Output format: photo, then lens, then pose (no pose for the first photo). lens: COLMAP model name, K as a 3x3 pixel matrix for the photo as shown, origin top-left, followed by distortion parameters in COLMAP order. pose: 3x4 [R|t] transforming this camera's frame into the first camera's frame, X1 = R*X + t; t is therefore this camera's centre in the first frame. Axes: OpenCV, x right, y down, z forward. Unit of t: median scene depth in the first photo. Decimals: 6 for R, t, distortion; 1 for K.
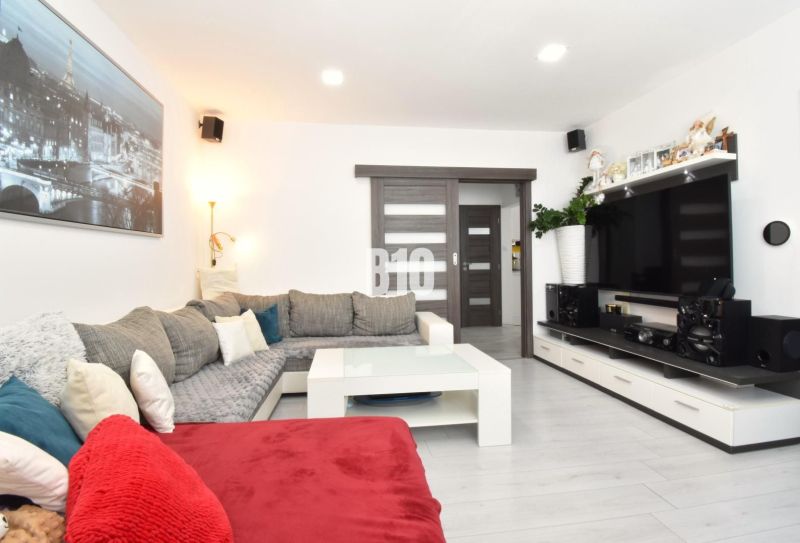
lens RADIAL K [[354.3, 0, 392.5], [0, 354.3, 264.3], [0, 0, 1]] dist [0.001303, -0.017530]
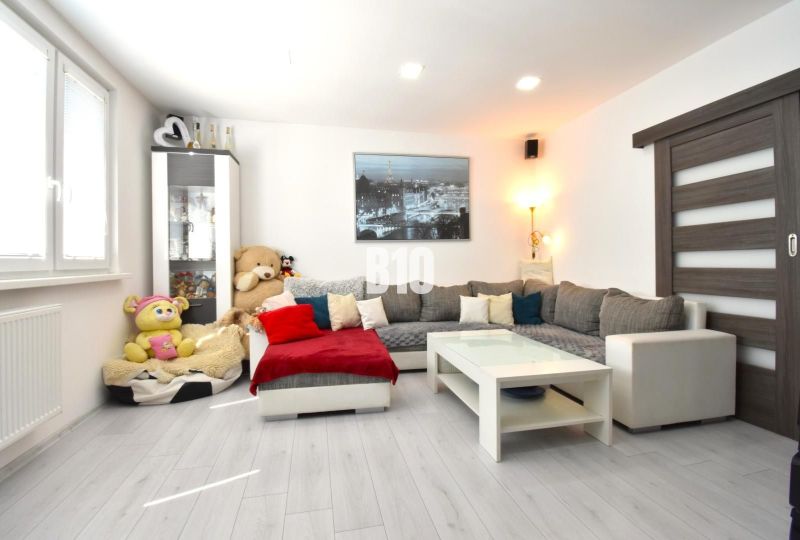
lens RADIAL K [[344.3, 0, 385.4], [0, 344.3, 265.1], [0, 0, 1]] dist [-0.001037, -0.000201]
pose [[0.085766, 0.020238, -0.996110, 0.797167], [0.008791, 0.999739, 0.021068, -0.002147], [0.996276, -0.010564, 0.085566, 0.447162]]
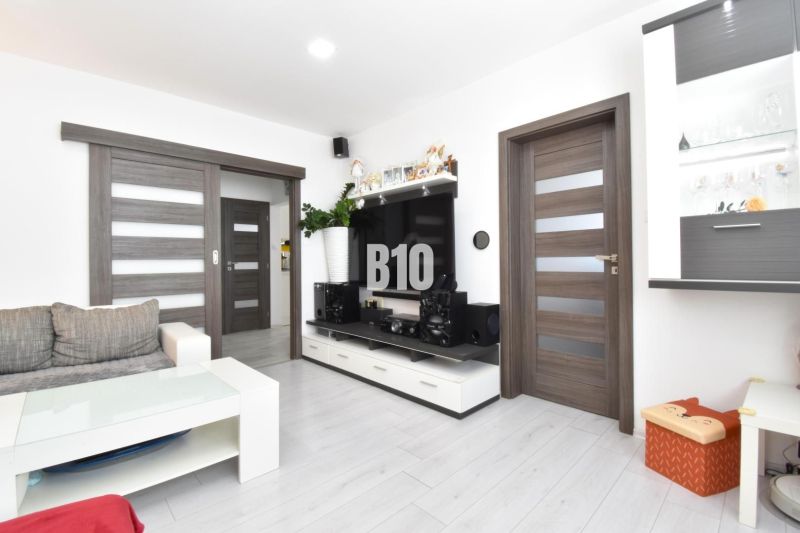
lens RADIAL K [[357.6, 0, 384.2], [0, 357.6, 260.3], [0, 0, 1]] dist [0.019769, -0.024677]
pose [[0.822495, 0.005763, 0.568743, 0.025508], [-0.000306, 0.999953, -0.009690, 0.000294], [-0.568772, 0.007796, 0.822458, 0.071393]]
